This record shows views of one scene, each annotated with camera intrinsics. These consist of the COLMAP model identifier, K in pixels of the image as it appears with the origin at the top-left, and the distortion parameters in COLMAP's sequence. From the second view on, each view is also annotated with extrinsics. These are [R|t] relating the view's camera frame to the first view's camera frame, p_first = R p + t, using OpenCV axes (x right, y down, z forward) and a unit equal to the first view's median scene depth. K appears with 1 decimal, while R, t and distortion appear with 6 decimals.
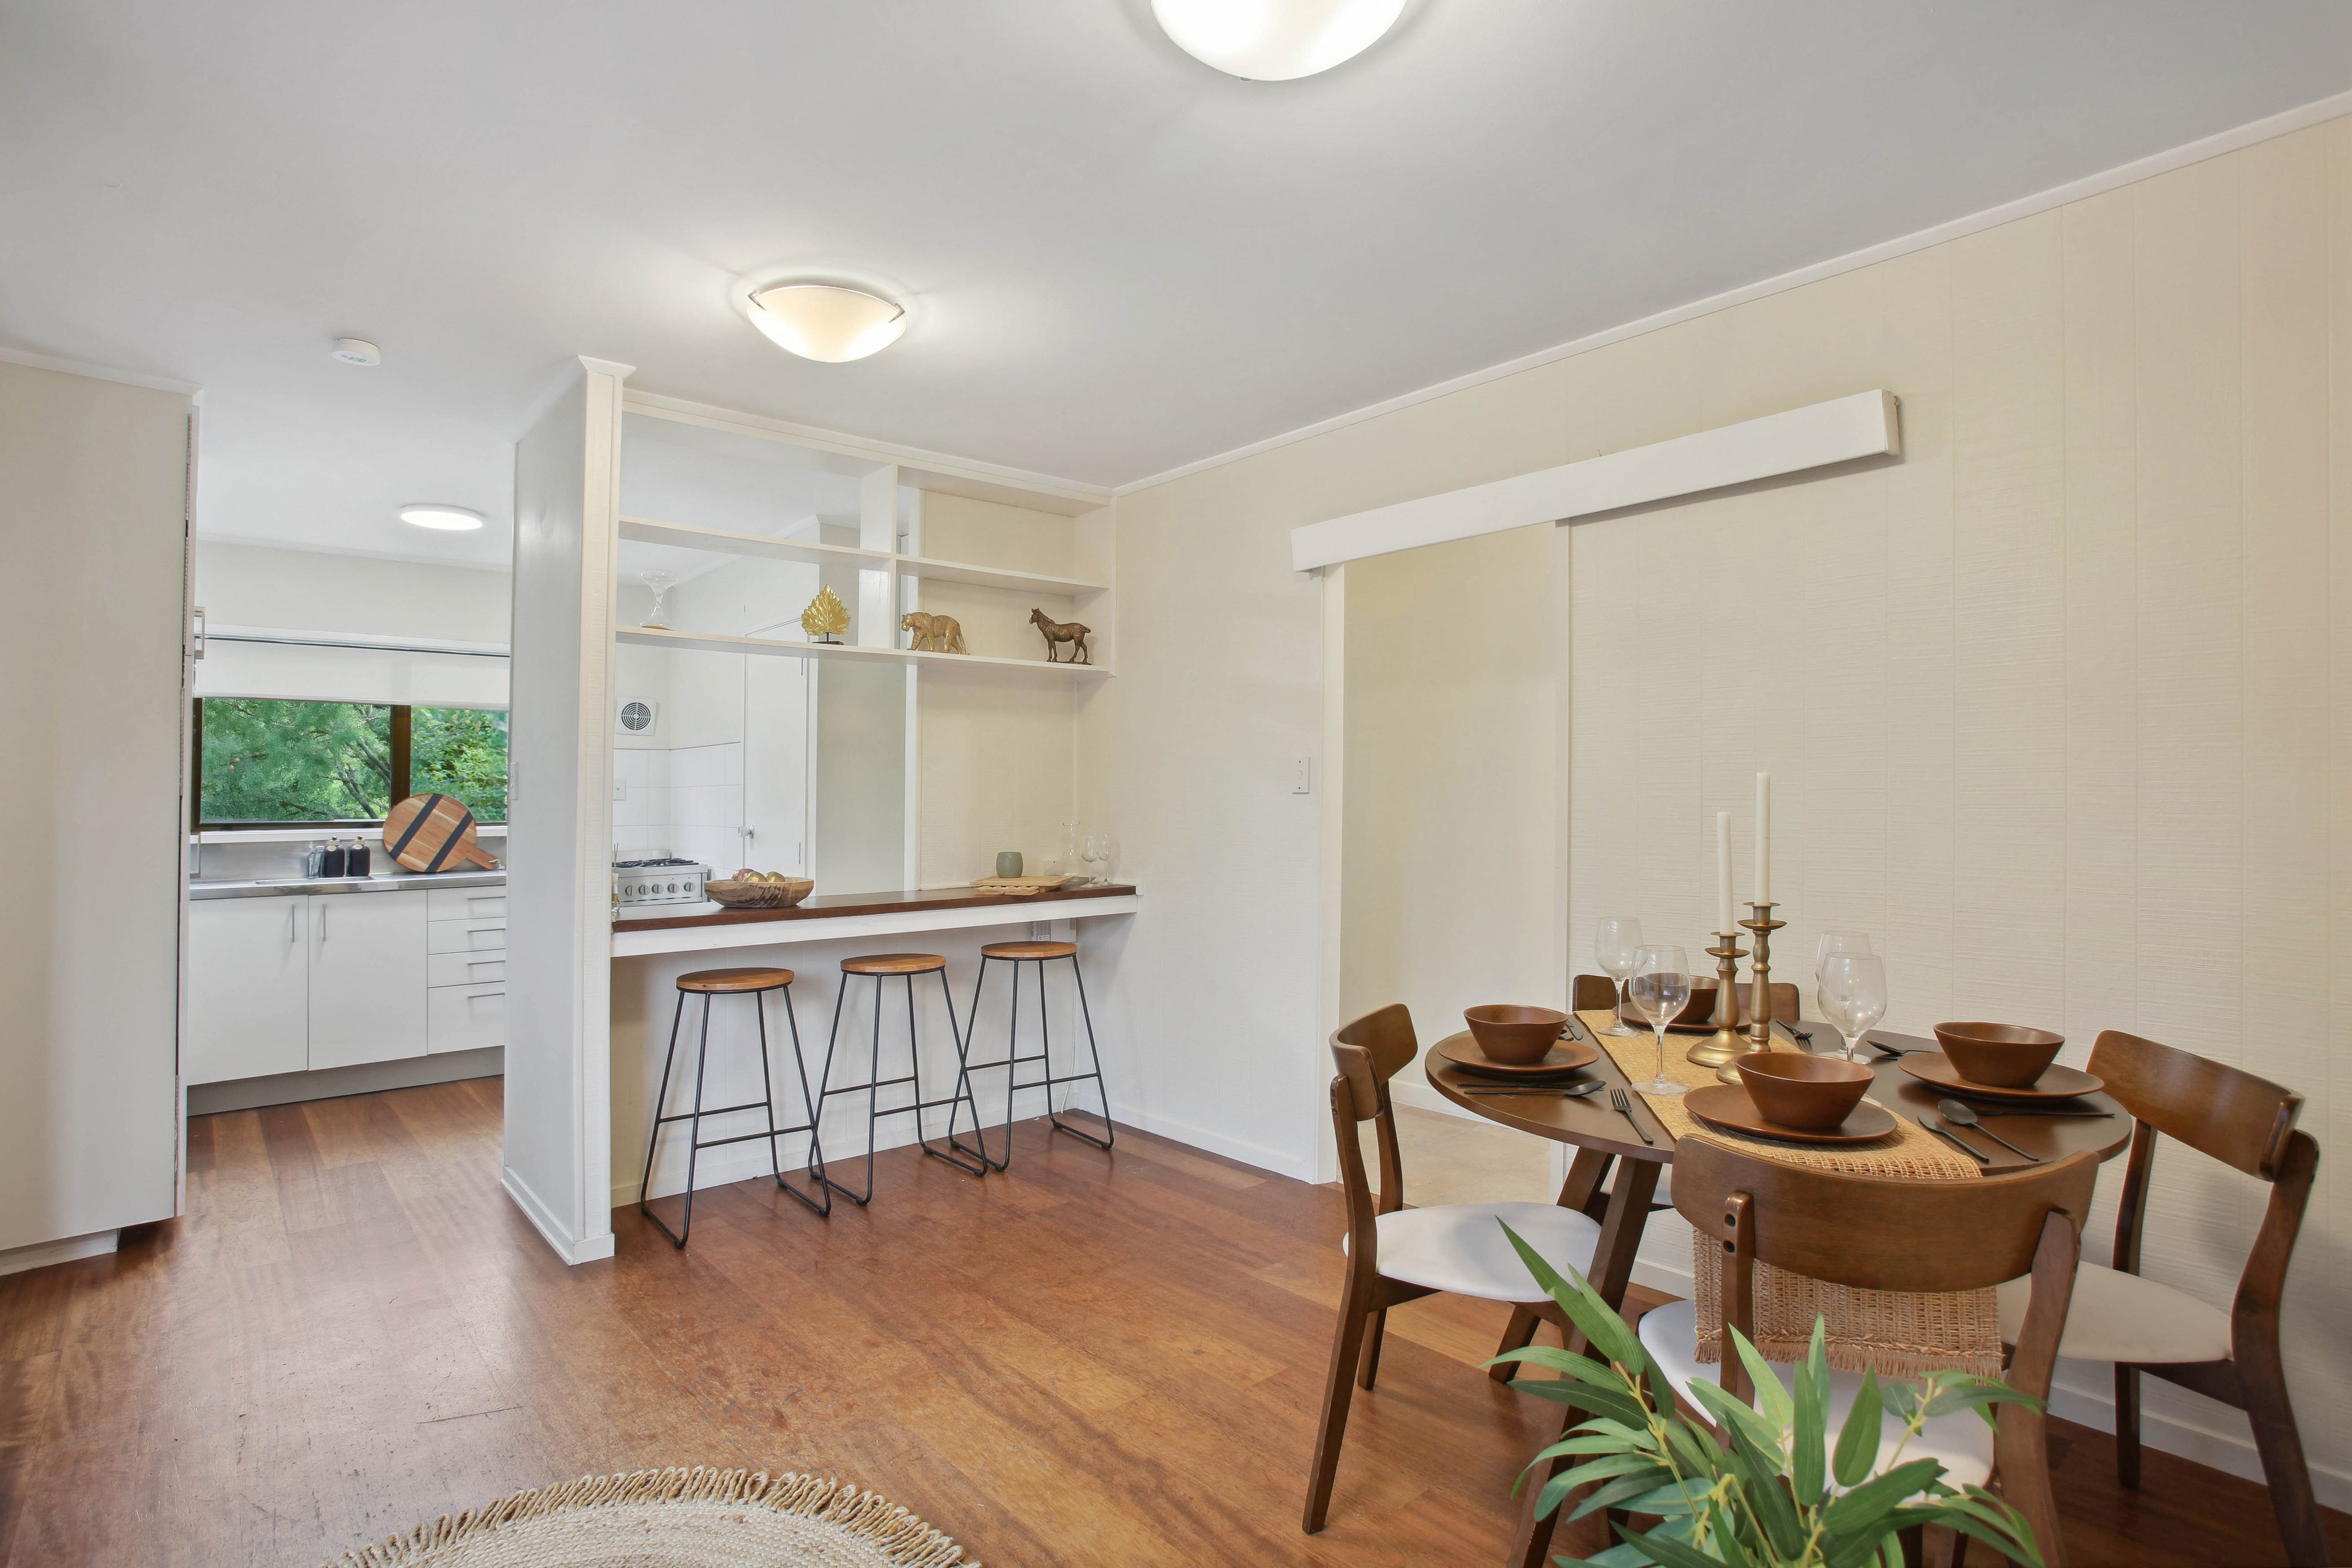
lens RADIAL K [[1112.8, 0, 1176.0], [0, 1112.8, 784.0], [0, 0, 1]] dist [-0.054055, 0.020246]
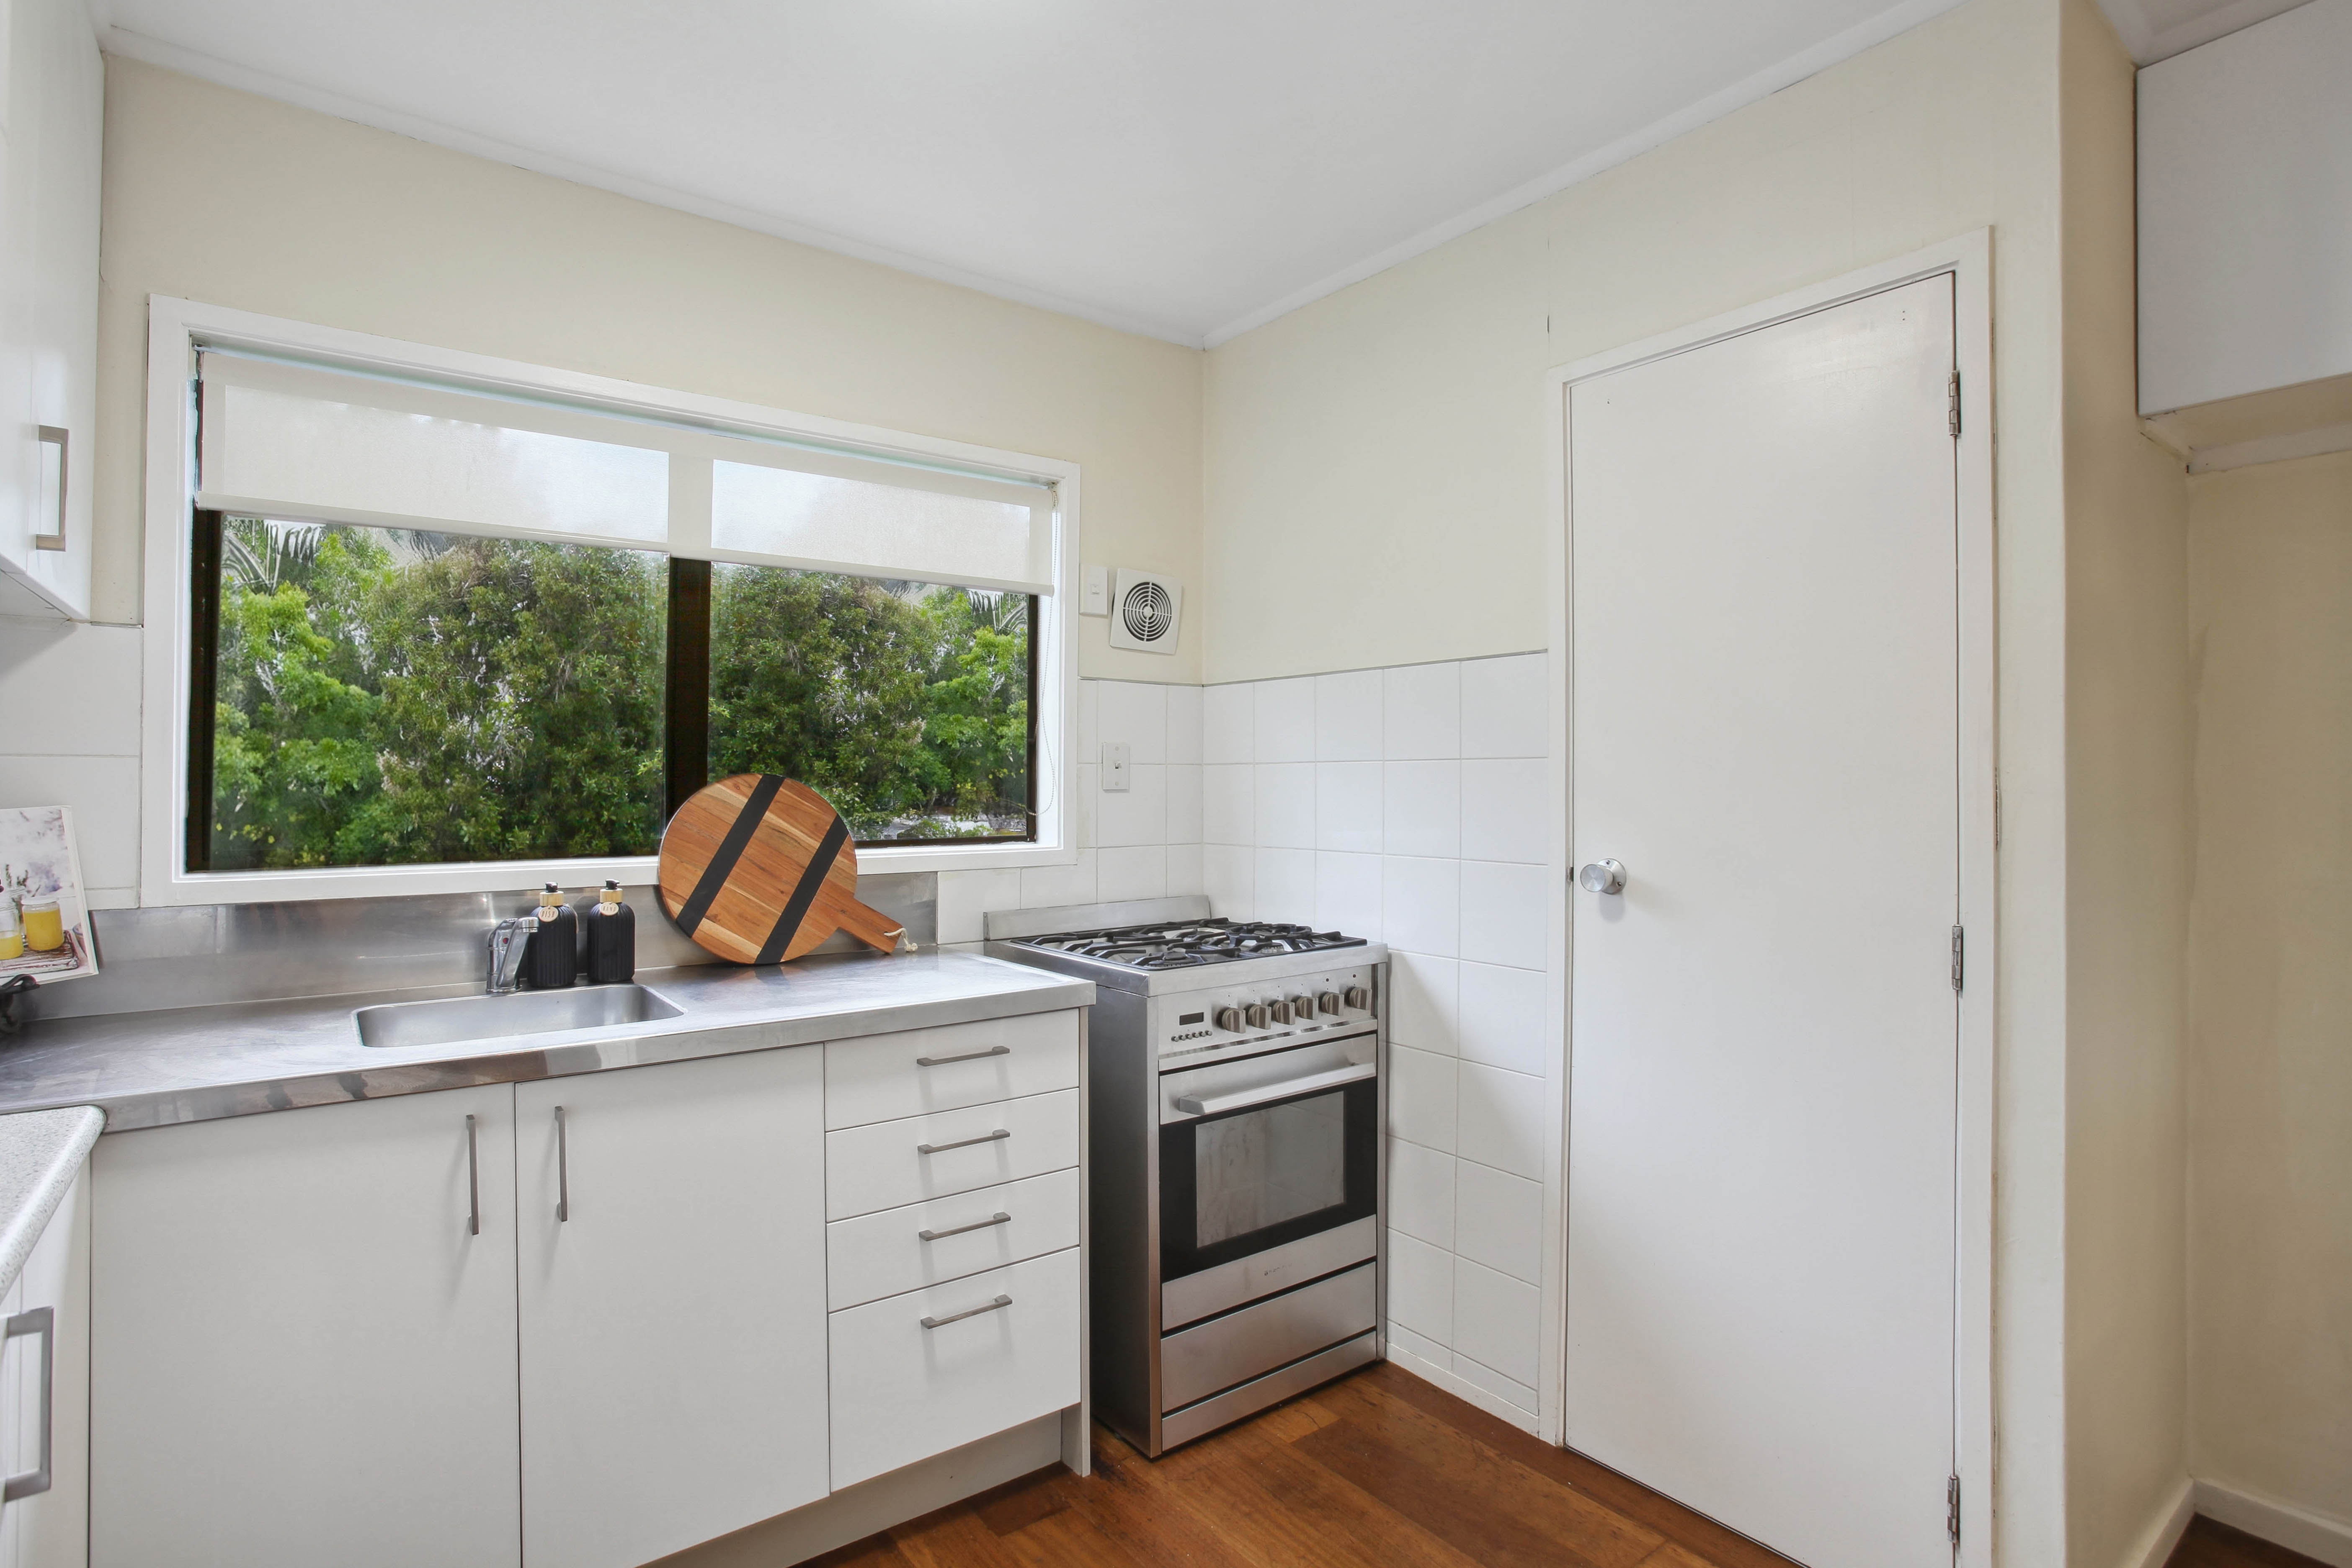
lens RADIAL K [[1112.8, 0, 1176.0], [0, 1112.8, 784.0], [0, 0, 1]] dist [-0.054055, 0.020246]
pose [[0.998061, 0.006032, -0.061945, -0.509925], [-0.005808, 0.999976, 0.003800, 0.010281], [0.061967, -0.003433, 0.998072, 0.599850]]
